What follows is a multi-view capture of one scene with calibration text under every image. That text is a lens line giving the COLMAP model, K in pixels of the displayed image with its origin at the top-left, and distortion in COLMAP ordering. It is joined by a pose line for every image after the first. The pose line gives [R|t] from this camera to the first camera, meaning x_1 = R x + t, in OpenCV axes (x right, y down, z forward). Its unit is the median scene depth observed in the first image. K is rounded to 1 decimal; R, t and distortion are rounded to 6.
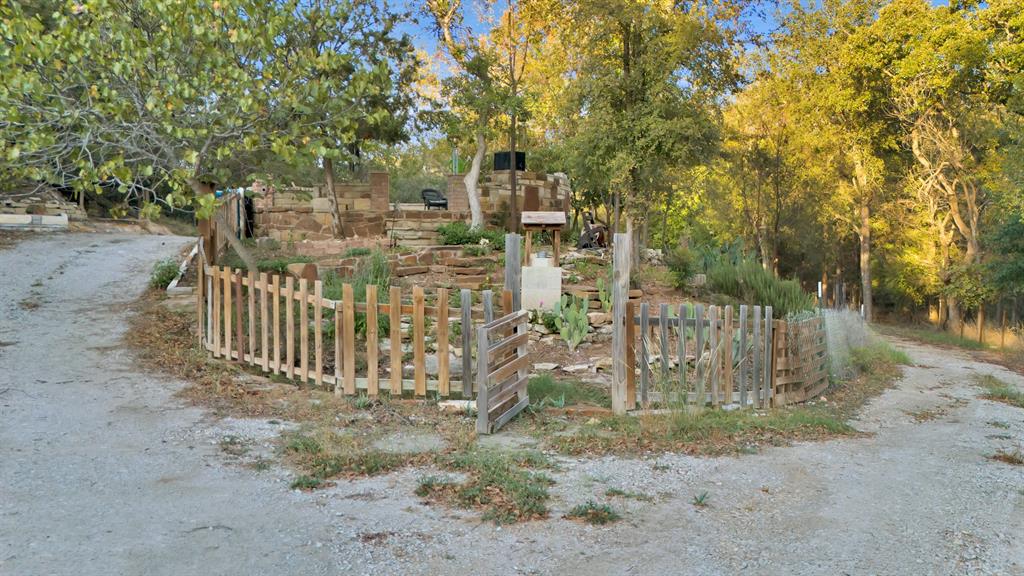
lens RADIAL K [[757.6, 0, 514.7], [0, 757.6, 286.2], [0, 0, 1]] dist [0.080517, -0.093931]
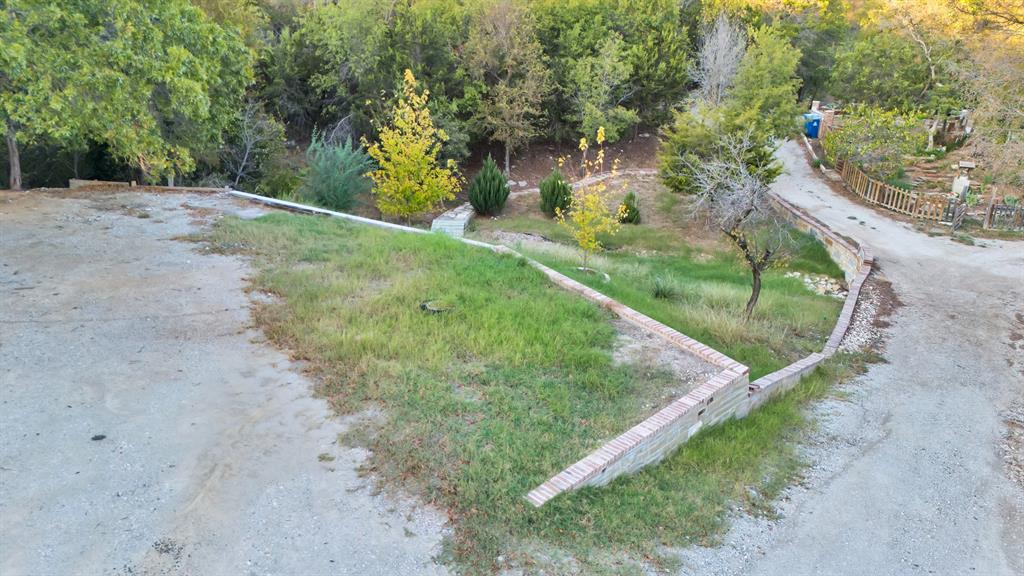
lens RADIAL K [[757.6, 0, 514.7], [0, 757.6, 286.2], [0, 0, 1]] dist [0.080517, -0.093931]
pose [[0.931545, 0.149153, -0.331628, -0.418164], [-0.040414, 0.948821, 0.313219, -0.388253], [0.361373, -0.278375, 0.889897, -1.943026]]
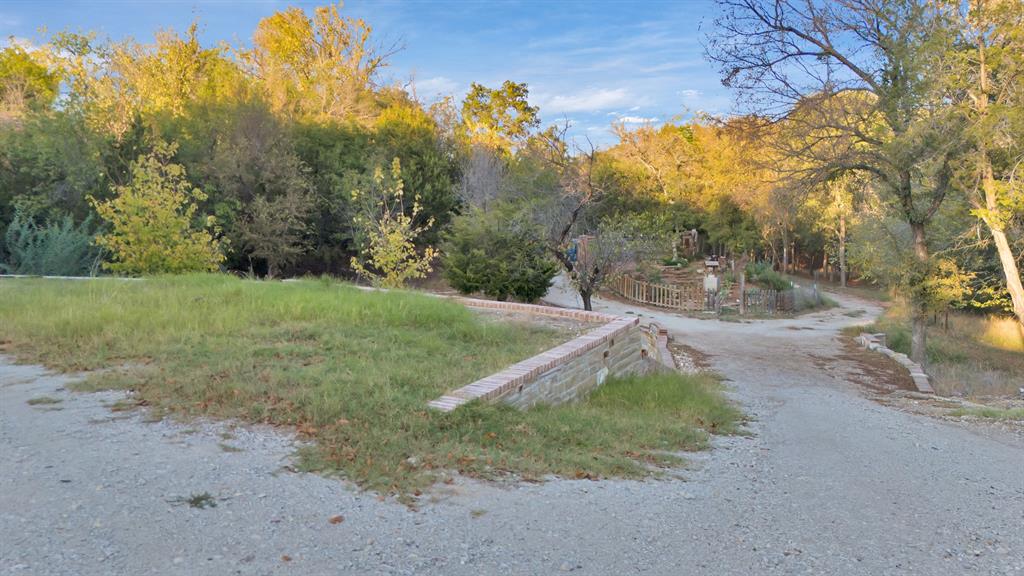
lens RADIAL K [[757.6, 0, 514.7], [0, 757.6, 286.2], [0, 0, 1]] dist [0.080517, -0.093931]
pose [[0.999147, -0.005797, -0.040888, -0.519933], [0.008050, 0.998445, 0.055162, -0.133290], [0.040505, -0.055444, 0.997640, -1.818808]]
